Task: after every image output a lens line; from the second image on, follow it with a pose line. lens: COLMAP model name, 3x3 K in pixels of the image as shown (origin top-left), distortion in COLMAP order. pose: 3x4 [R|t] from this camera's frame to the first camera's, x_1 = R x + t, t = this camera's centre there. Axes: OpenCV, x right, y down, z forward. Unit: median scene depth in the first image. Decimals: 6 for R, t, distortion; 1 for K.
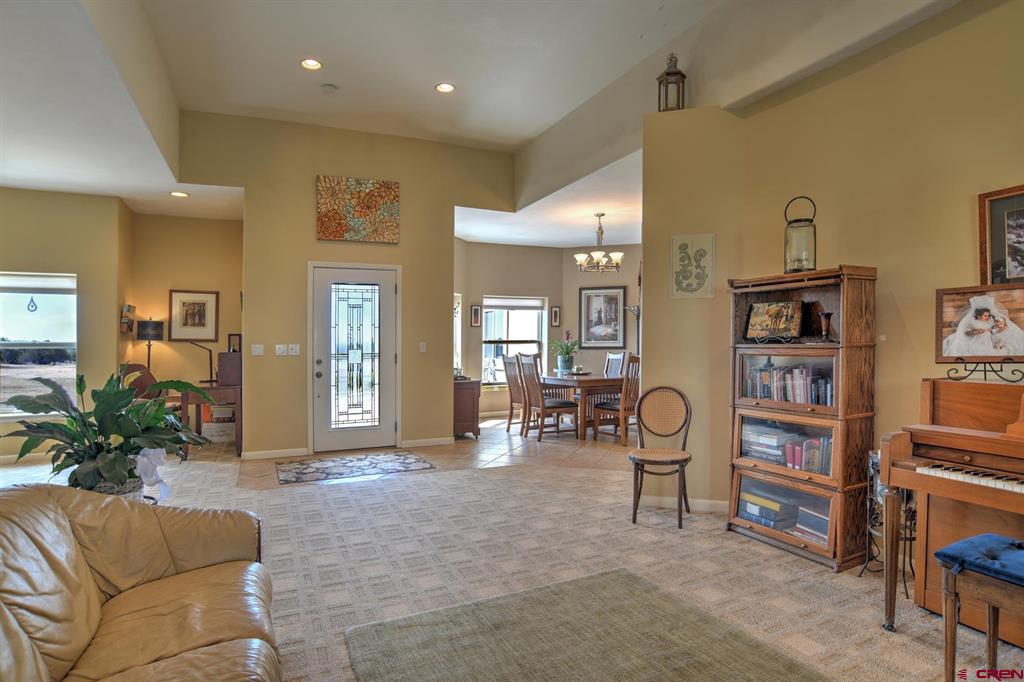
lens RADIAL K [[568.0, 0, 525.4], [0, 568.0, 338.9], [0, 0, 1]] dist [-0.113726, 0.068308]
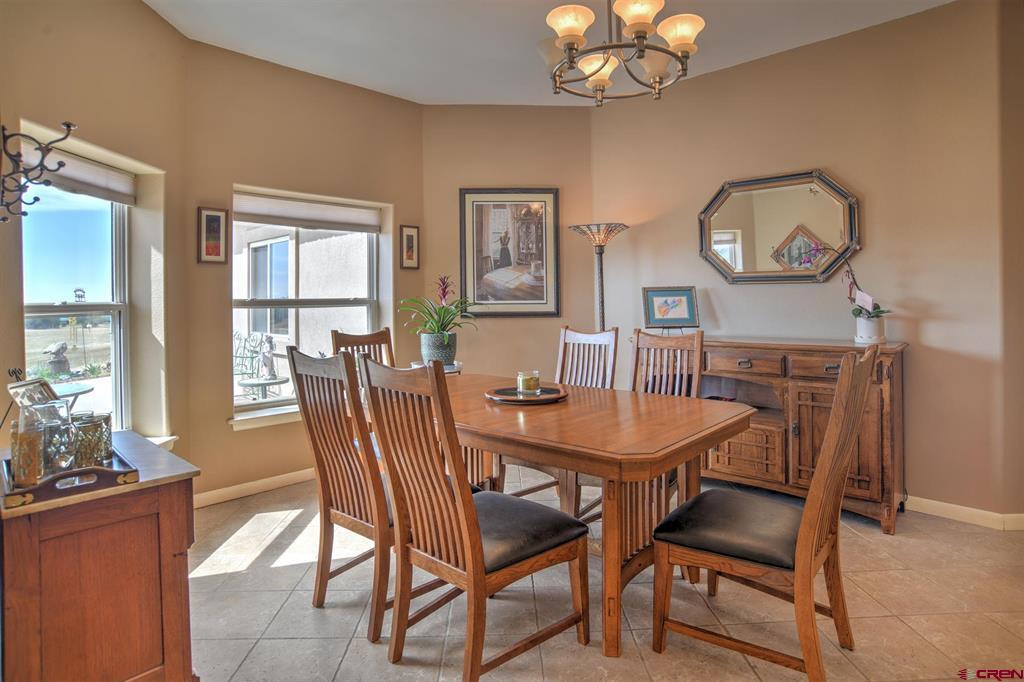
lens RADIAL K [[576.3, 0, 534.4], [0, 576.3, 310.3], [0, 0, 1]] dist [-0.089660, 0.034466]
pose [[0.931747, -0.007370, 0.363033, -0.021839], [0.001324, 0.999856, 0.016900, 0.003920], [-0.363105, -0.015266, 0.931623, 0.537989]]
